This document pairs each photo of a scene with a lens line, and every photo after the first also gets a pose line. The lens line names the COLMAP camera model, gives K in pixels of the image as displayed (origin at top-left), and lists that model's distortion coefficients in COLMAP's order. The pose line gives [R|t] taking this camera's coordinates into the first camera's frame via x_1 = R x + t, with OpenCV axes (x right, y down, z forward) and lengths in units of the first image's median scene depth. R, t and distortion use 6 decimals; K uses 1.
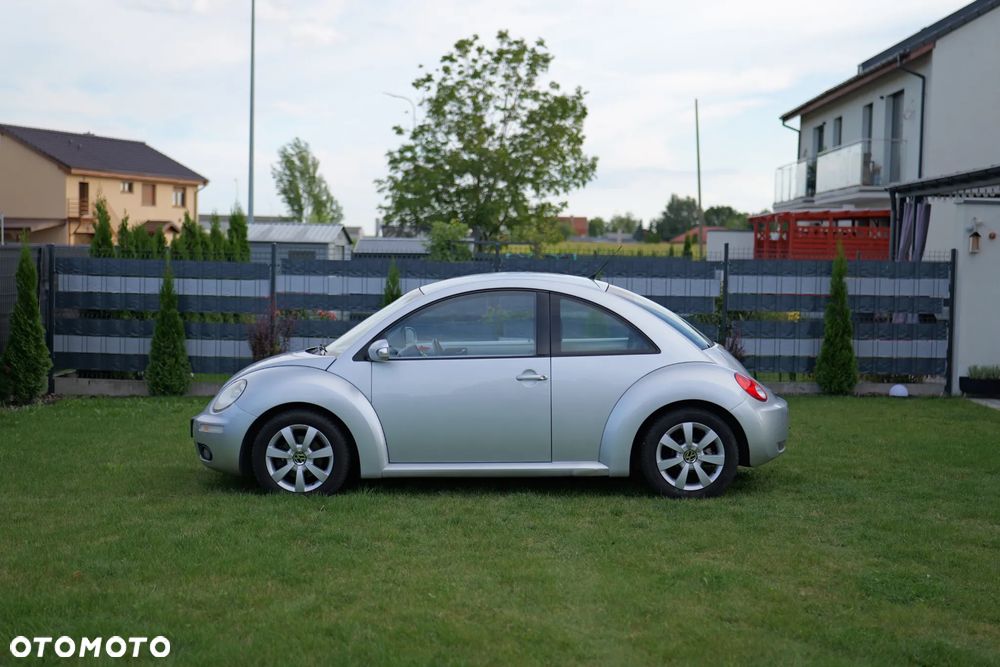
lens RADIAL K [[1416.4, 0, 480.6], [0, 1416.4, 374.3], [0, 0, 1]] dist [0.014123, 0.064183]
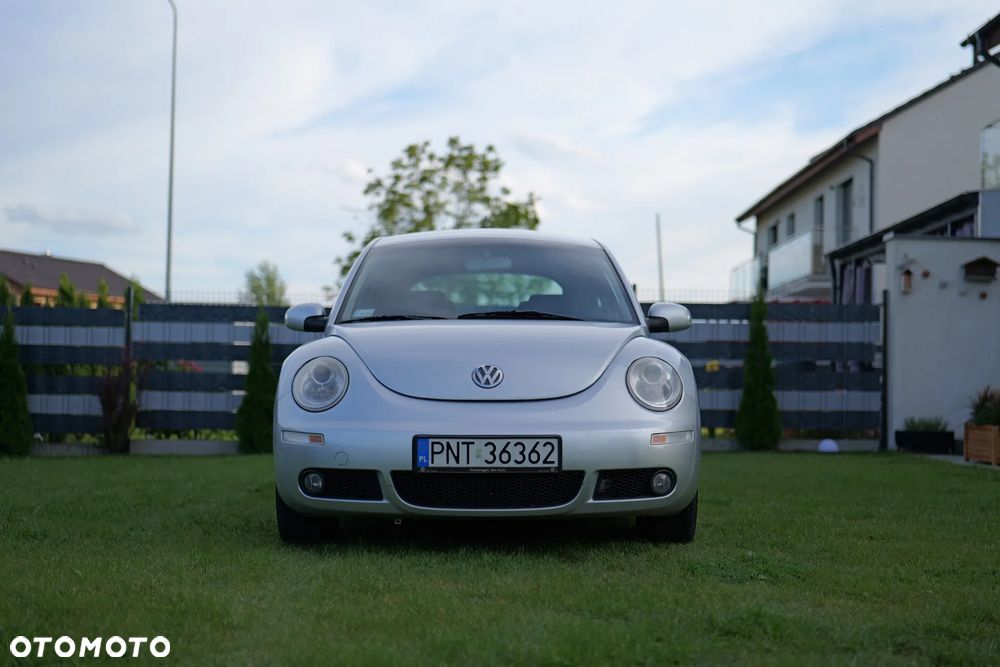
lens RADIAL K [[1416.4, 0, 480.6], [0, 1416.4, 374.3], [0, 0, 1]] dist [0.014123, 0.064183]
pose [[0.999911, -0.003276, 0.012915, 0.063676], [0.004499, 0.995383, -0.095875, 0.049519], [-0.012542, 0.095924, 0.995310, 0.110005]]
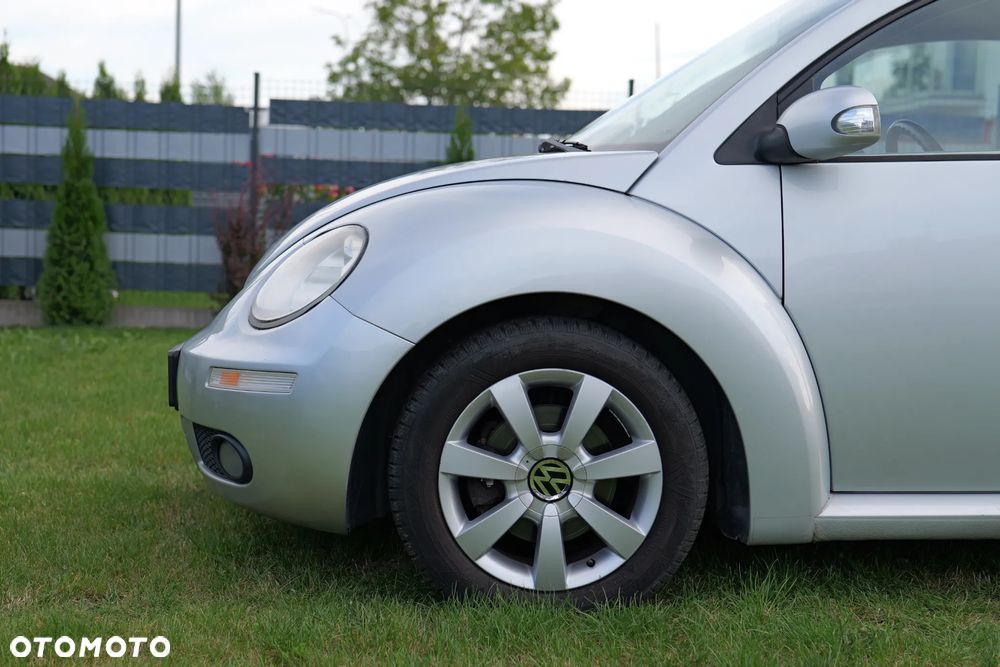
lens RADIAL K [[1416.4, 0, 480.6], [0, 1416.4, 374.3], [0, 0, 1]] dist [0.014123, 0.064183]
pose [[0.997674, 0.005553, 0.067939, -0.092032], [-0.007608, 0.999520, 0.030022, 0.015698], [-0.067739, -0.030469, 0.997238, 0.395442]]
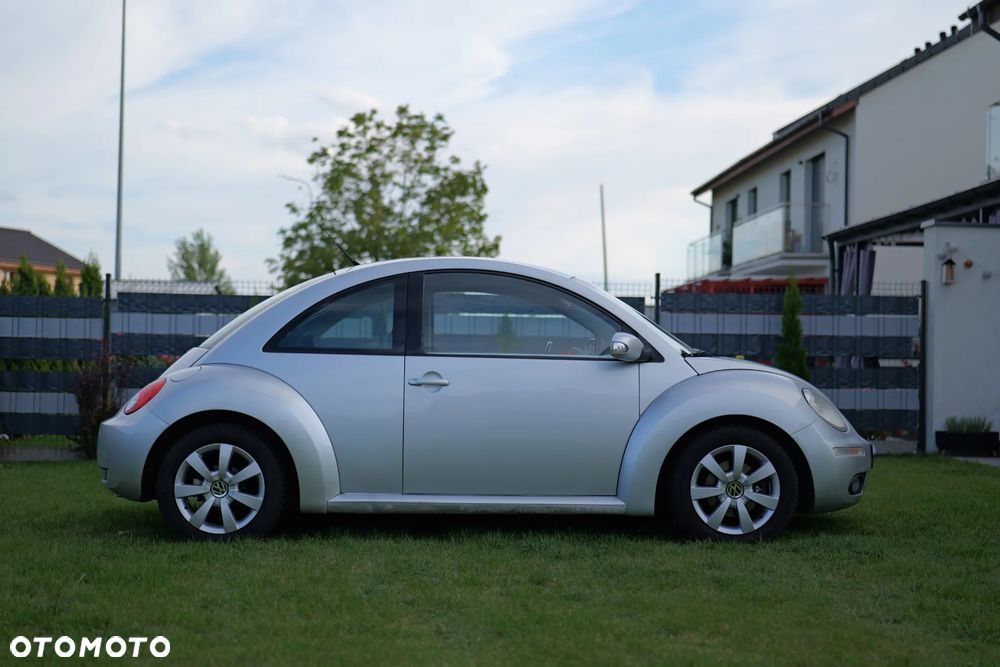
lens RADIAL K [[1416.4, 0, 480.6], [0, 1416.4, 374.3], [0, 0, 1]] dist [0.014123, 0.064183]
pose [[0.997757, -0.003282, 0.066861, 0.013002], [0.008127, 0.997348, -0.072326, 0.026106], [-0.066446, 0.072707, 0.995137, 0.177107]]
